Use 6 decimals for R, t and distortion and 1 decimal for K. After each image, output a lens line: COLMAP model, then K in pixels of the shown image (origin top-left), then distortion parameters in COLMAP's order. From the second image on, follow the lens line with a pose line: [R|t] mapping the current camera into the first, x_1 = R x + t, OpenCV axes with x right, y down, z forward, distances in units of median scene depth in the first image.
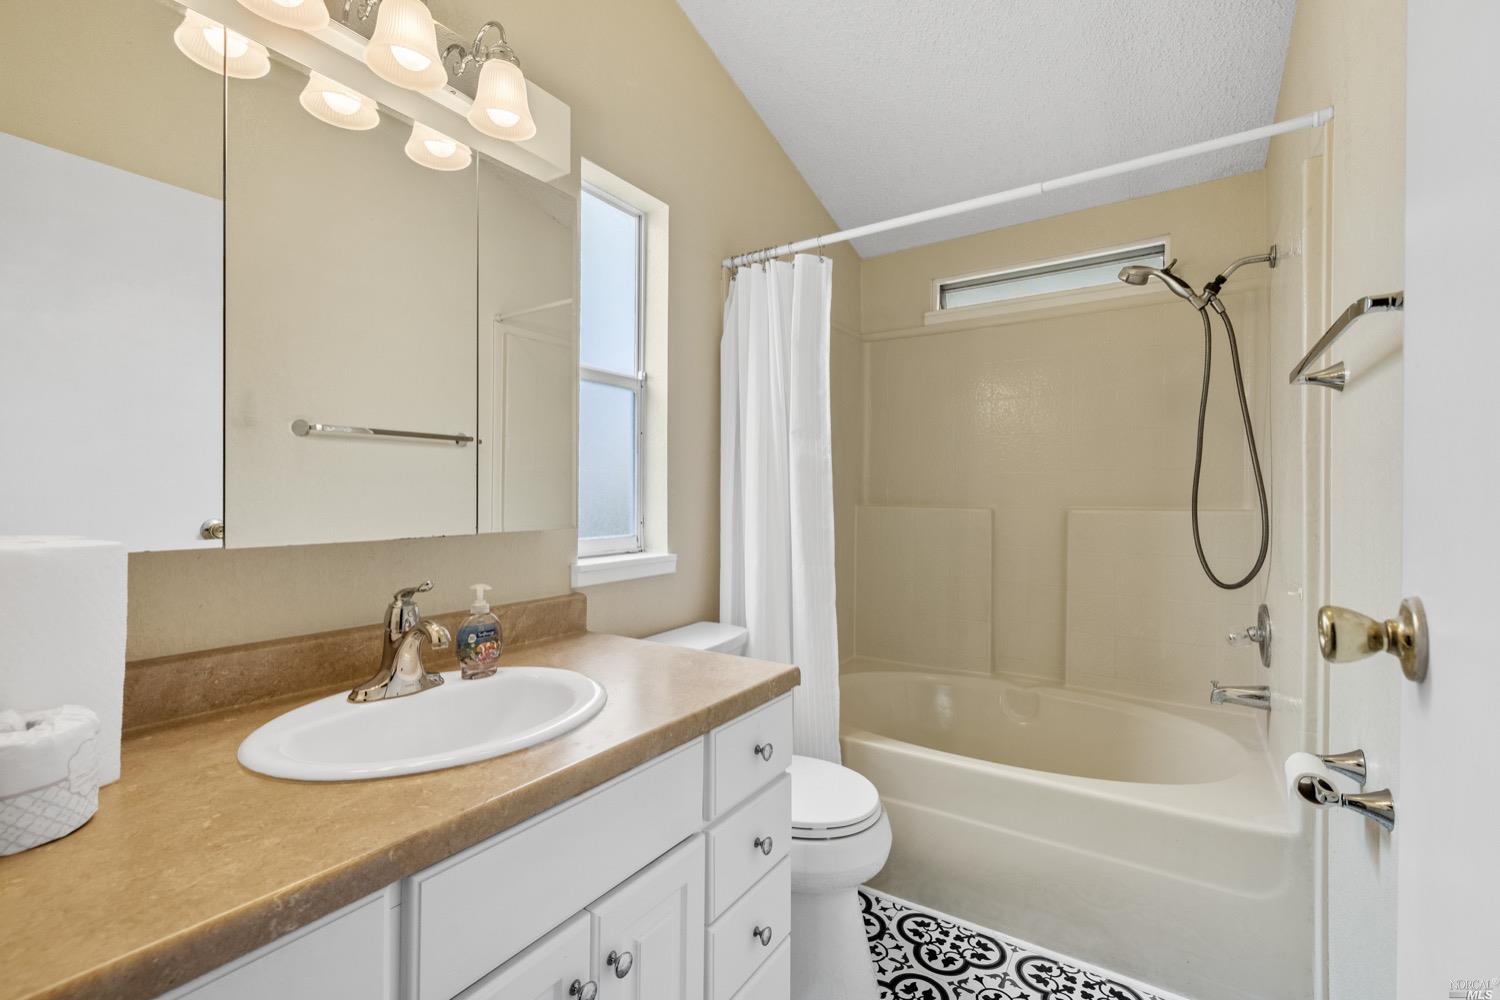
lens RADIAL K [[646.3, 0, 750.0], [0, 646.3, 500.0], [0, 0, 1]] dist [-0.034076, 0.000092]
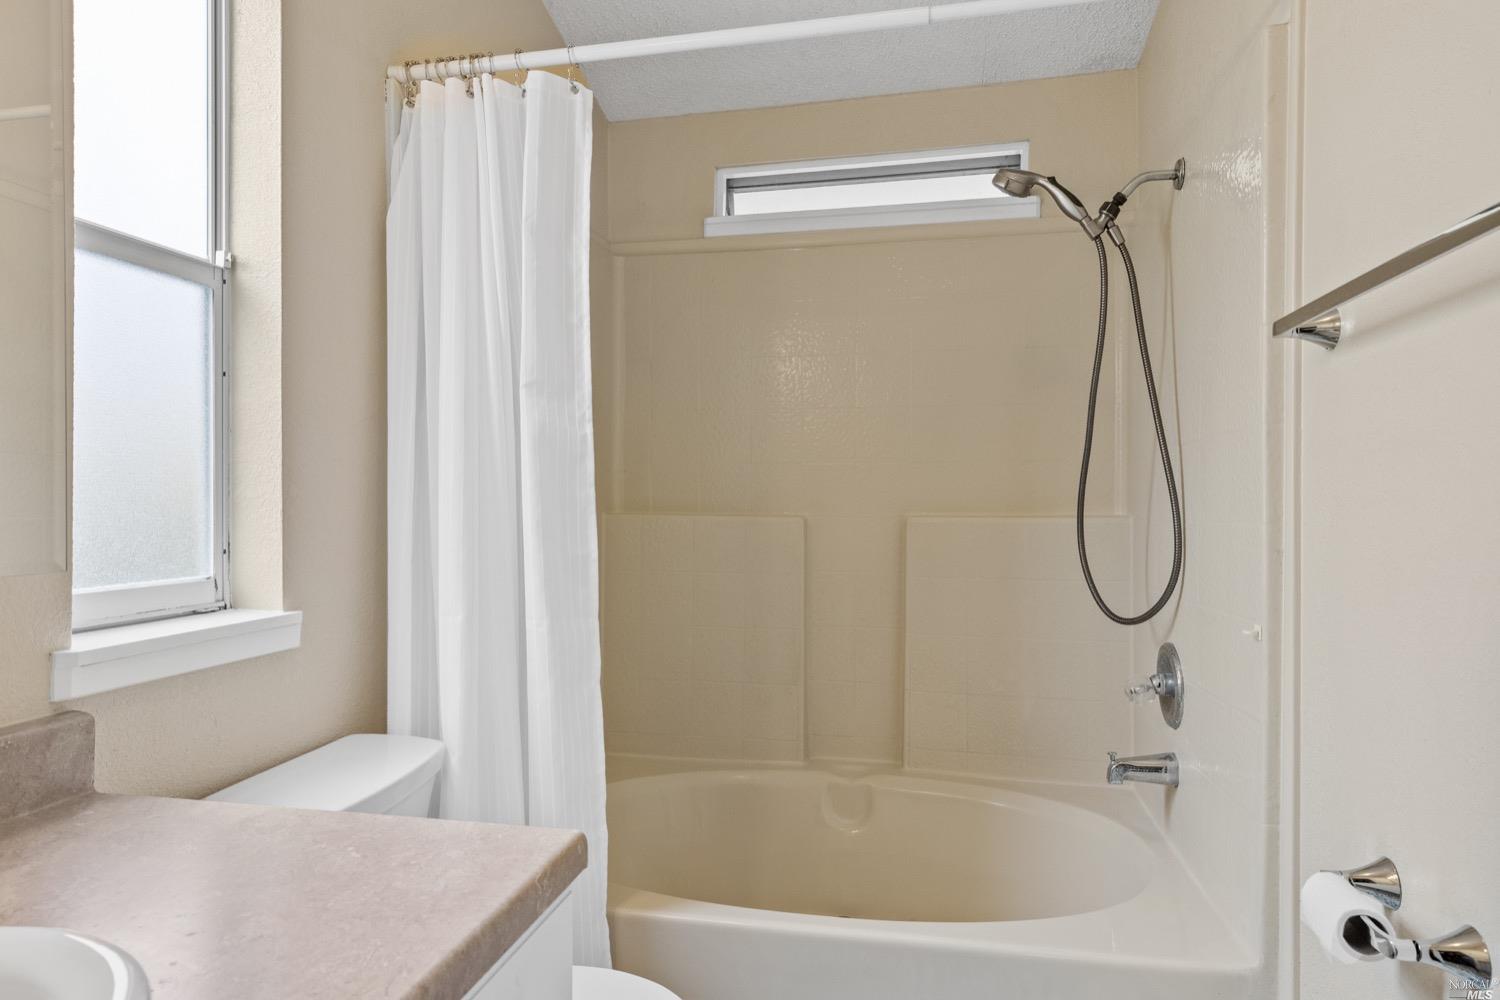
lens RADIAL K [[940.8, 0, 750.0], [0, 940.8, 500.0], [0, 0, 1]] dist [0.000297, -0.000629]
pose [[0.936491, -0.002302, 0.350684, -0.036728], [0.004114, 0.999982, -0.004422, 0.000222], [-0.350667, 0.005584, 0.936483, 0.150127]]
